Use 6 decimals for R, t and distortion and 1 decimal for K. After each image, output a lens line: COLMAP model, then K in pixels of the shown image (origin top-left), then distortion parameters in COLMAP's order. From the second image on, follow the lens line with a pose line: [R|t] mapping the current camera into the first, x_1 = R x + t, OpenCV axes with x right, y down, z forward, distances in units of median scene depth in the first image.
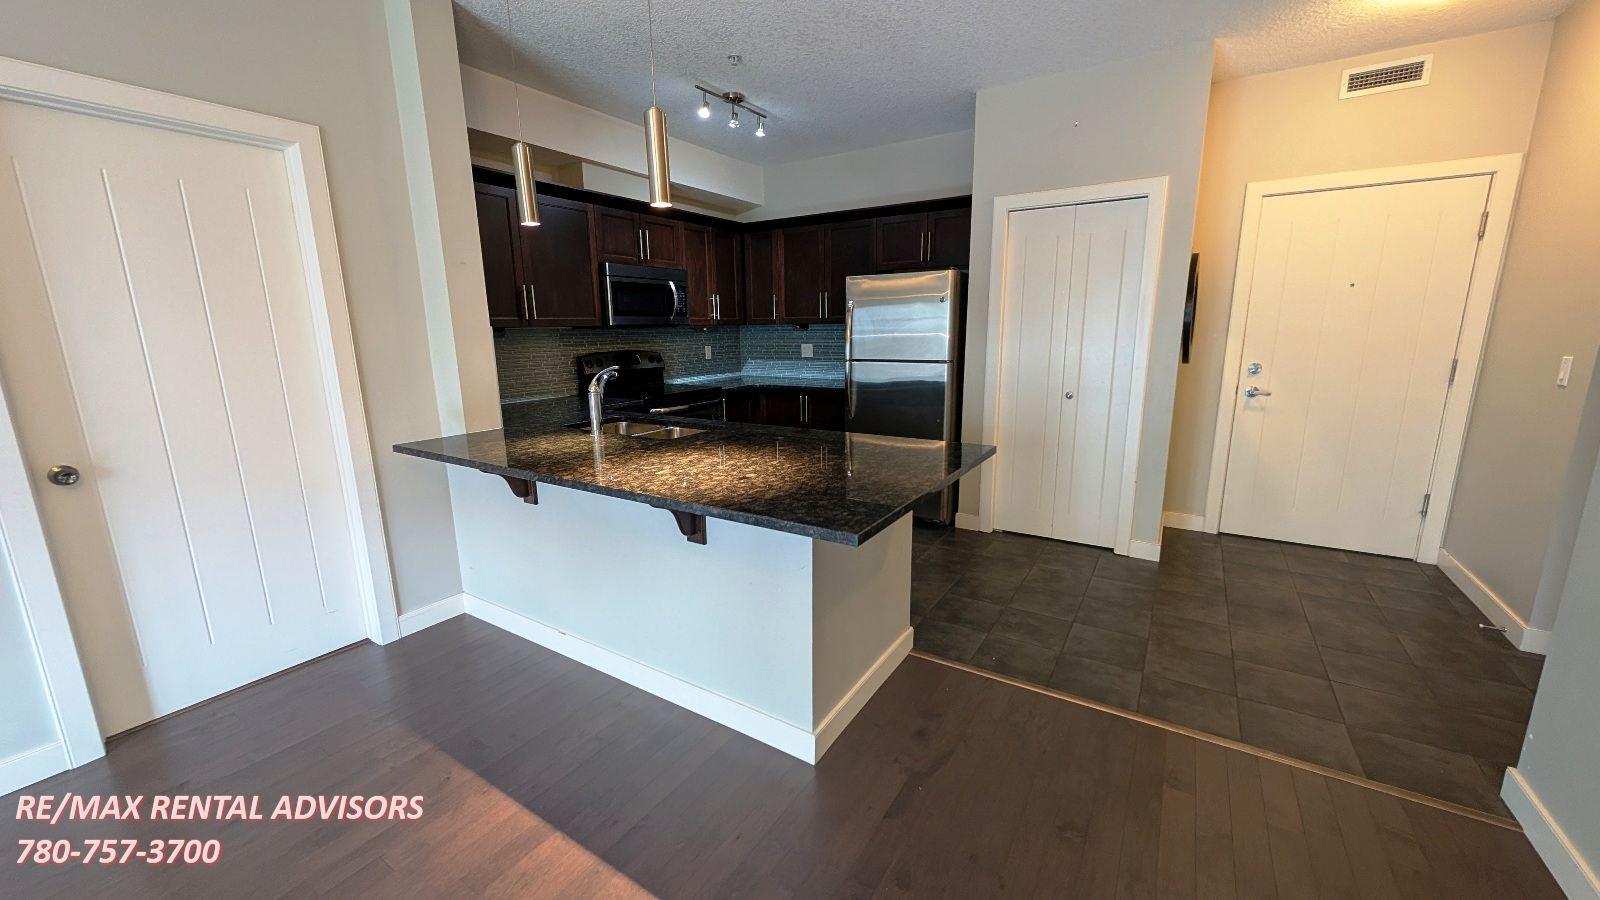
lens RADIAL K [[613.4, 0, 806.9], [0, 613.4, 449.8], [0, 0, 1]] dist [0.003985, 0.000733]
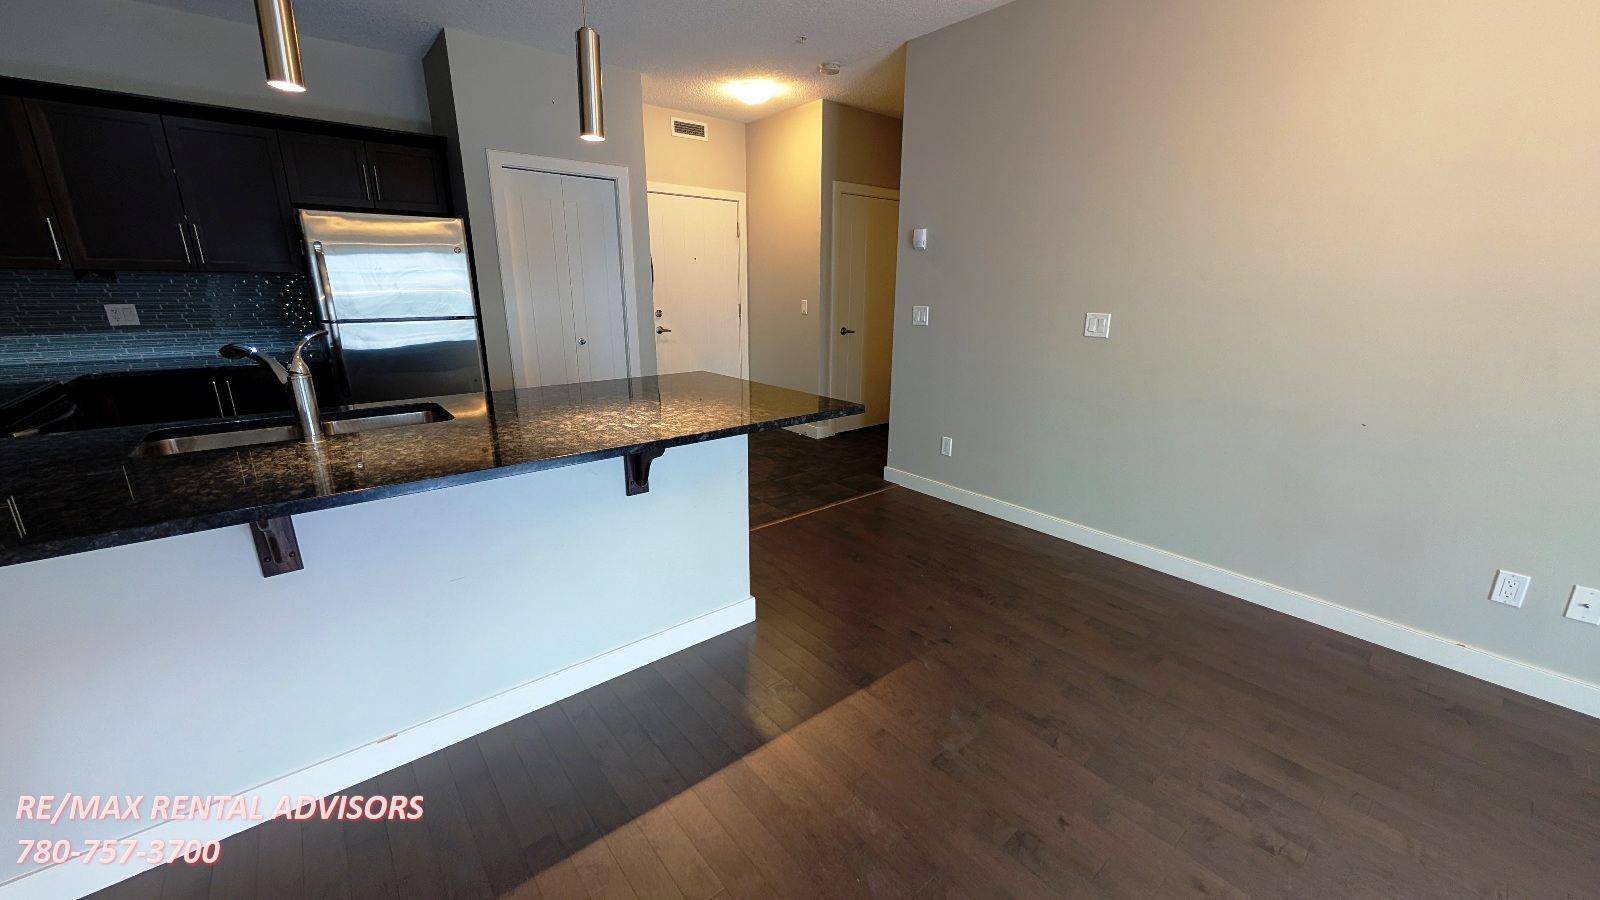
lens RADIAL K [[613.4, 0, 792.5], [0, 613.4, 449.4], [0, 0, 1]] dist [0.003985, 0.000733]
pose [[0.317468, -0.235725, 0.918503, -0.574386], [0.180307, 0.965945, 0.185580, -0.033911], [-0.930969, 0.106697, 0.349159, 0.234355]]
